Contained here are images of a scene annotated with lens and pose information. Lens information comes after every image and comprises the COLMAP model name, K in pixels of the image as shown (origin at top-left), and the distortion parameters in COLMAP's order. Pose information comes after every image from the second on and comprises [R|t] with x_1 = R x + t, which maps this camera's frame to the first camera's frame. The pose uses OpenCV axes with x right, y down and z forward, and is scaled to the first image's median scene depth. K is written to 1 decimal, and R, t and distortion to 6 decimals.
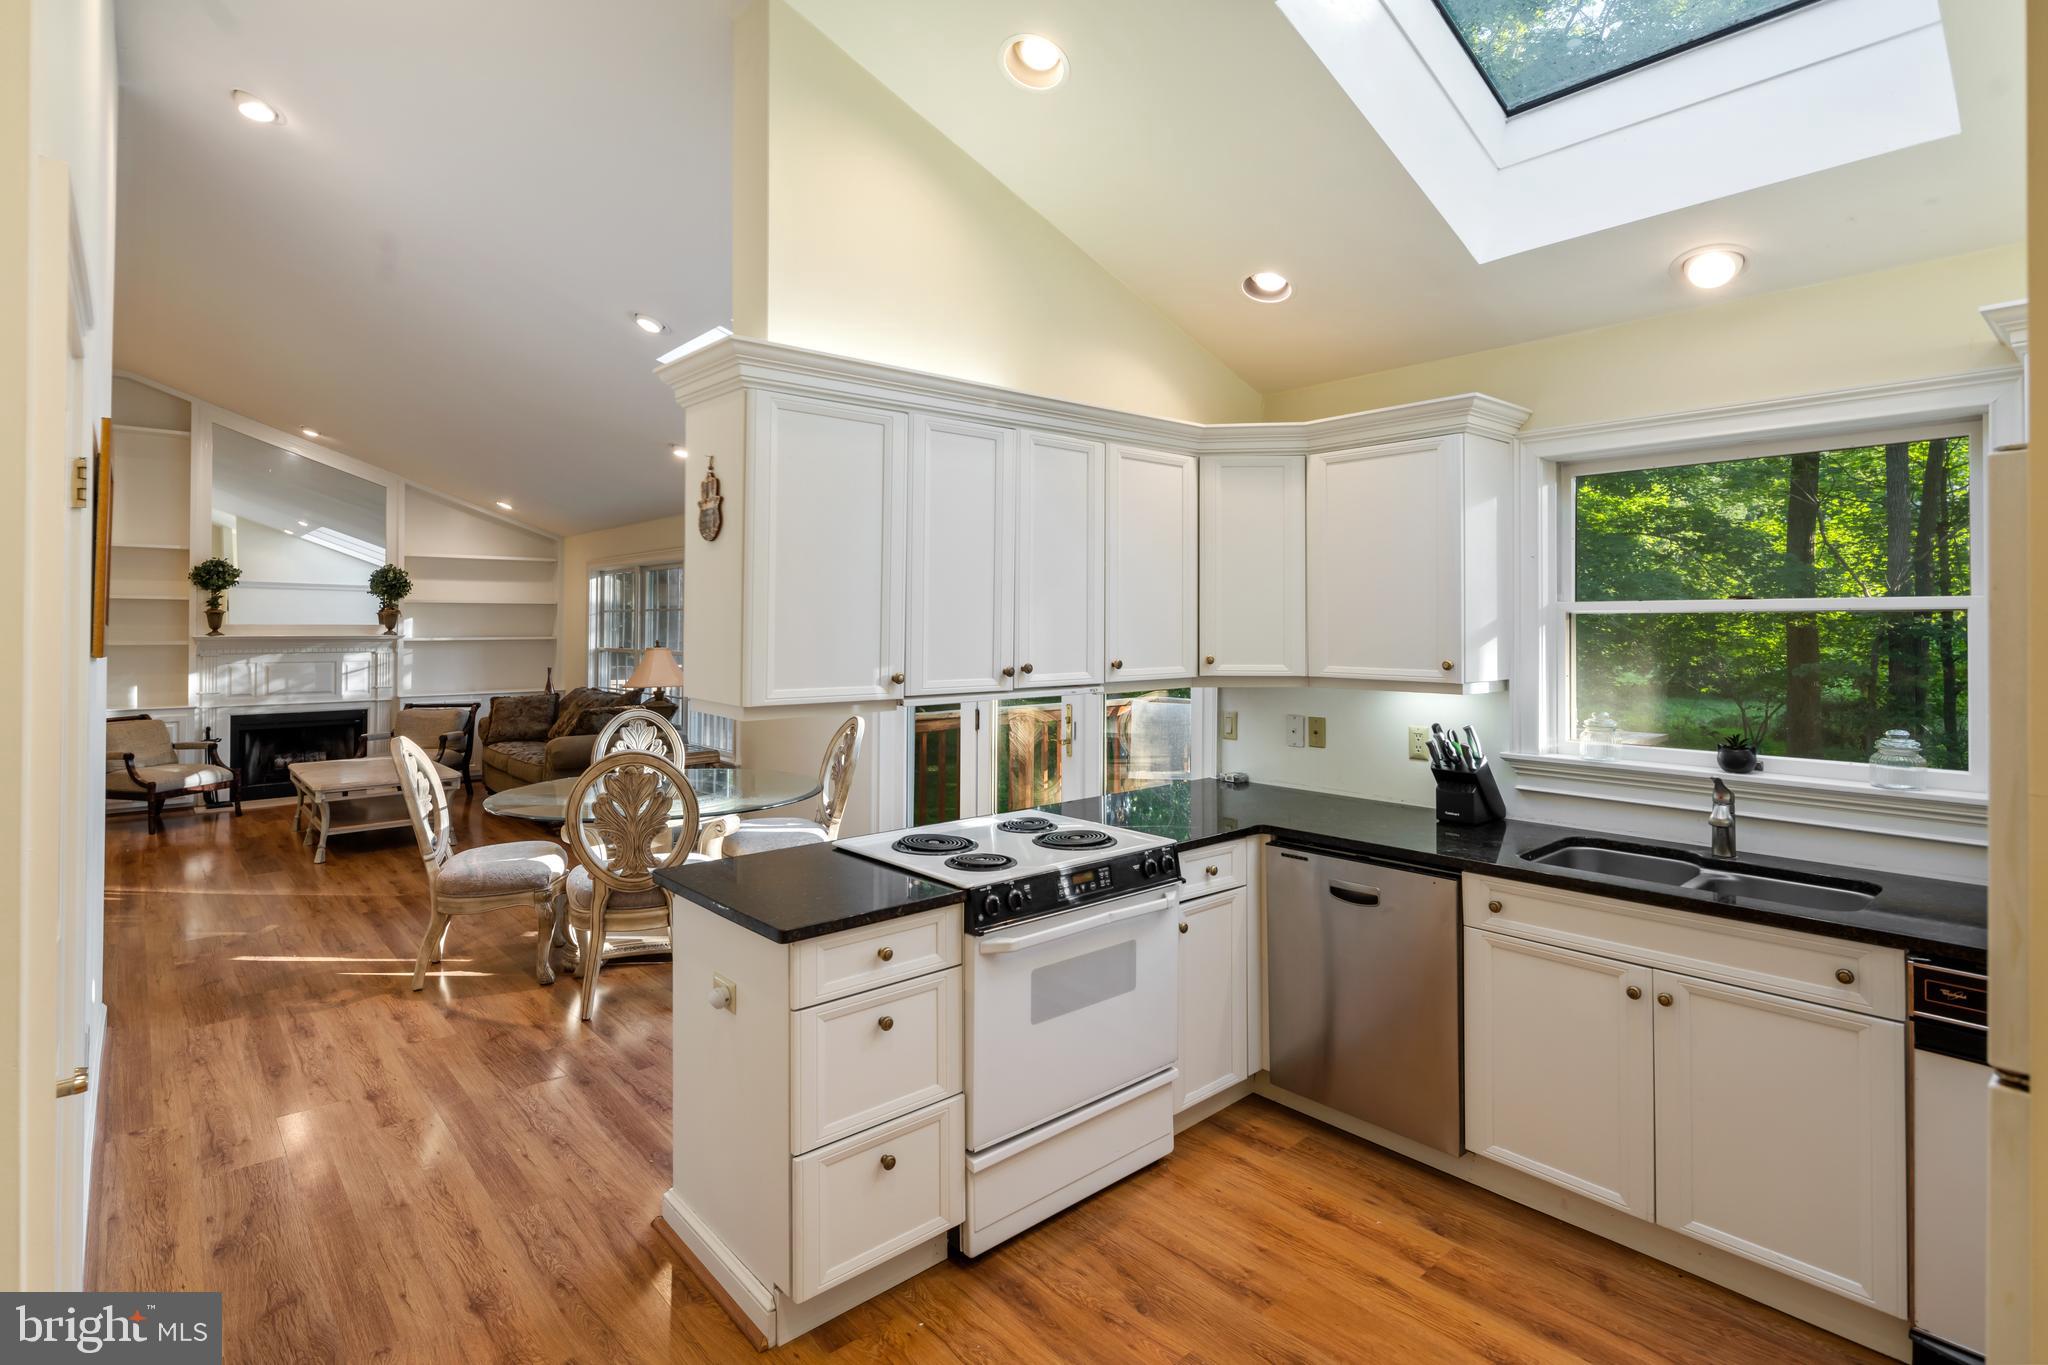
lens RADIAL K [[1000.5, 0, 1033.4], [0, 1000.5, 615.4], [0, 0, 1]] dist [-0.001824, -0.001229]
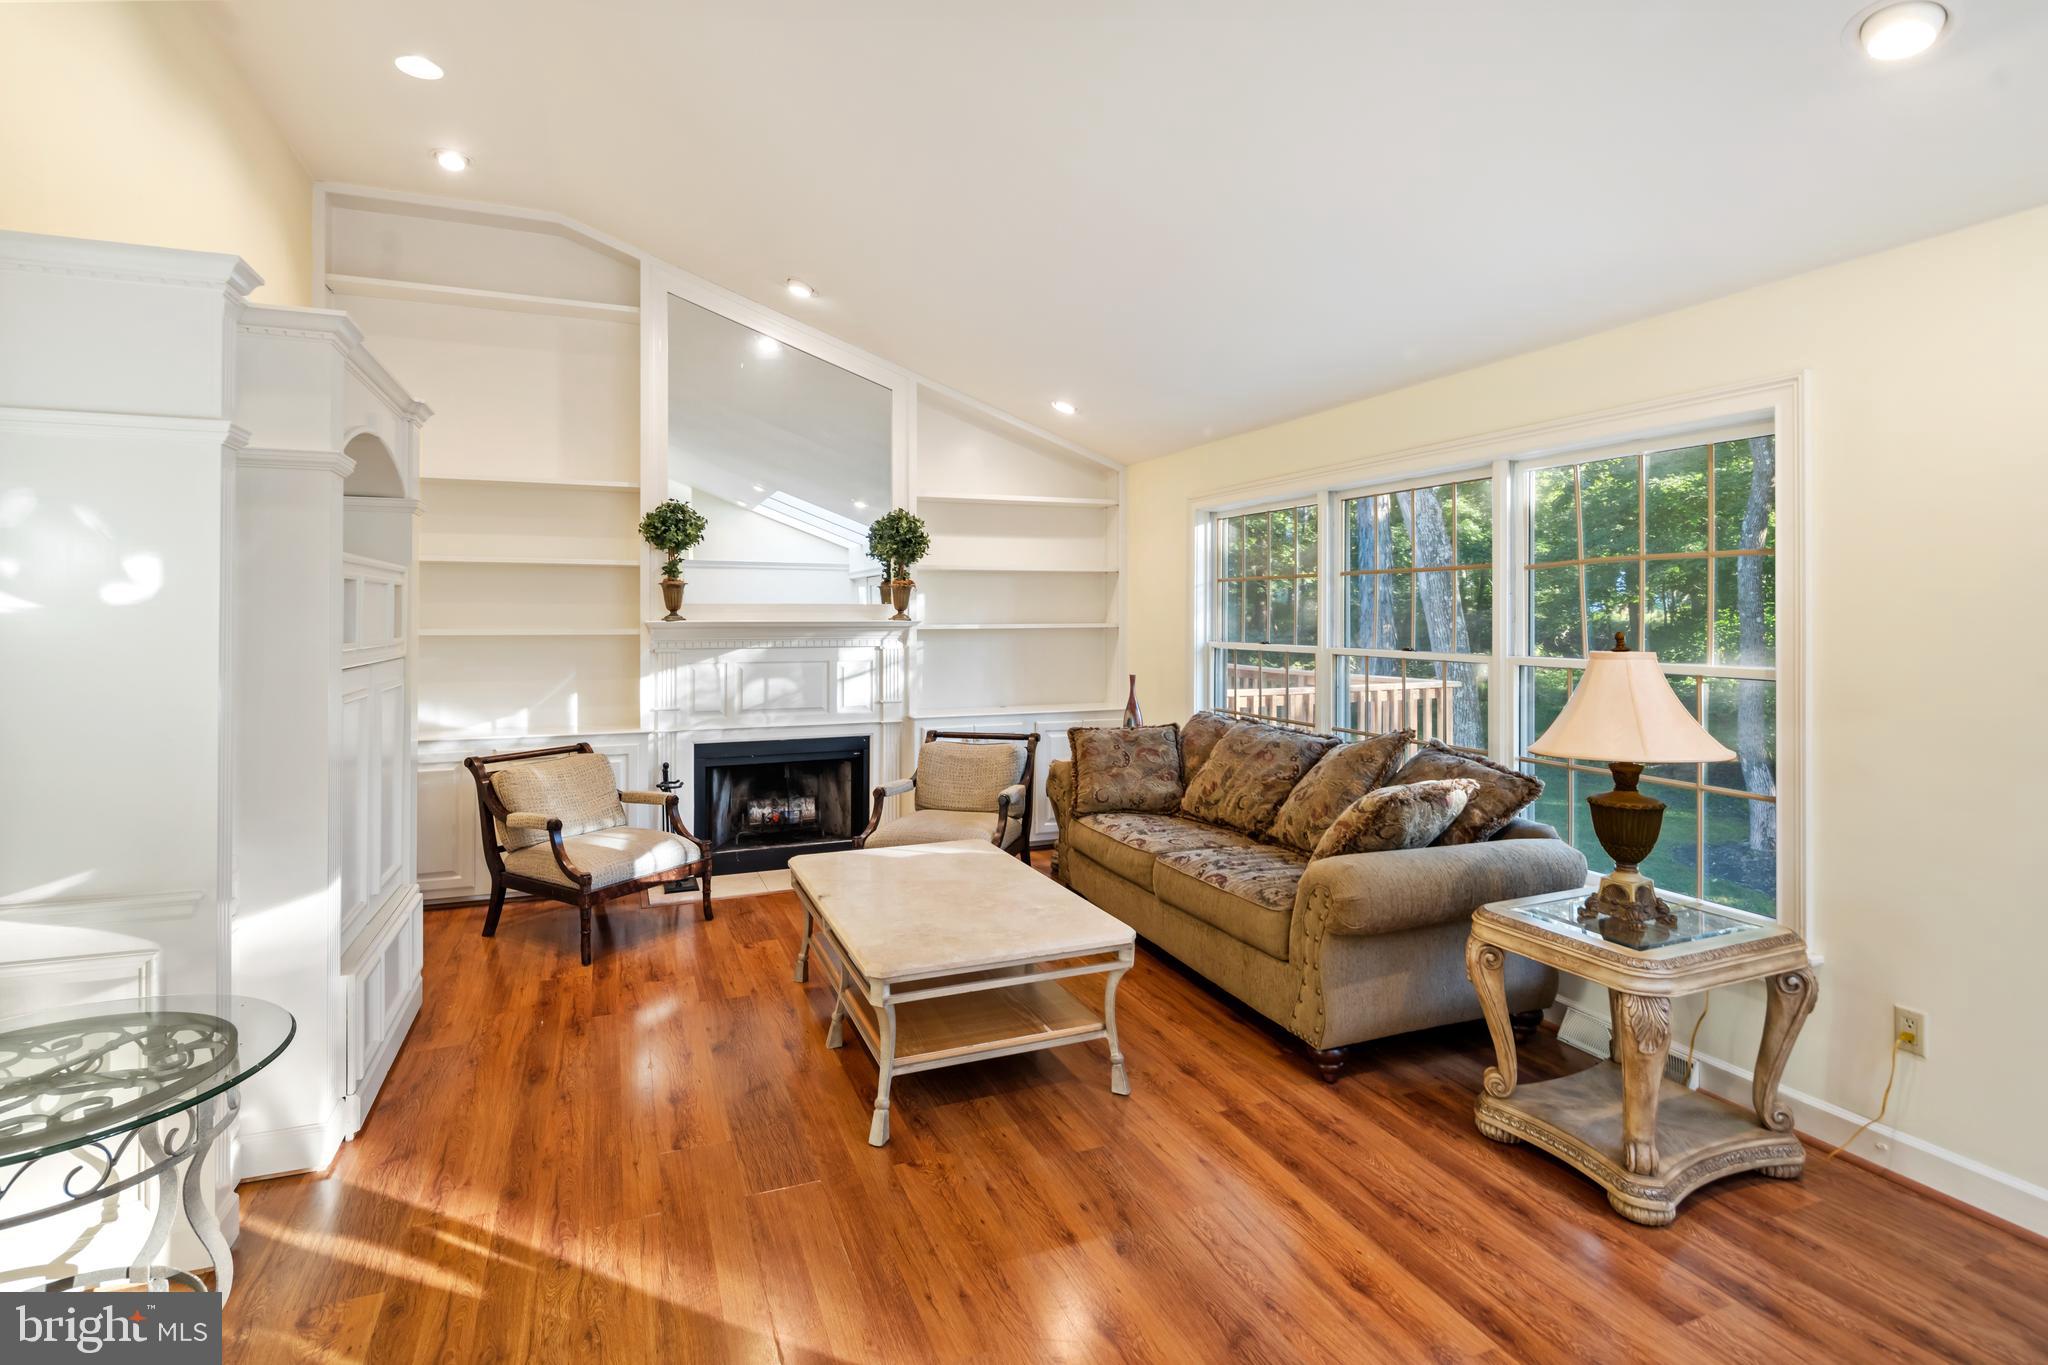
lens RADIAL K [[1000.5, 0, 1030.4], [0, 1000.5, 613.1], [0, 0, 1]] dist [-0.001824, -0.001229]
pose [[0.942383, -0.000368, -0.334536, -0.378732], [0.003685, 0.999950, 0.009282, 0.010440], [0.334516, -0.009981, 0.942337, 0.459263]]
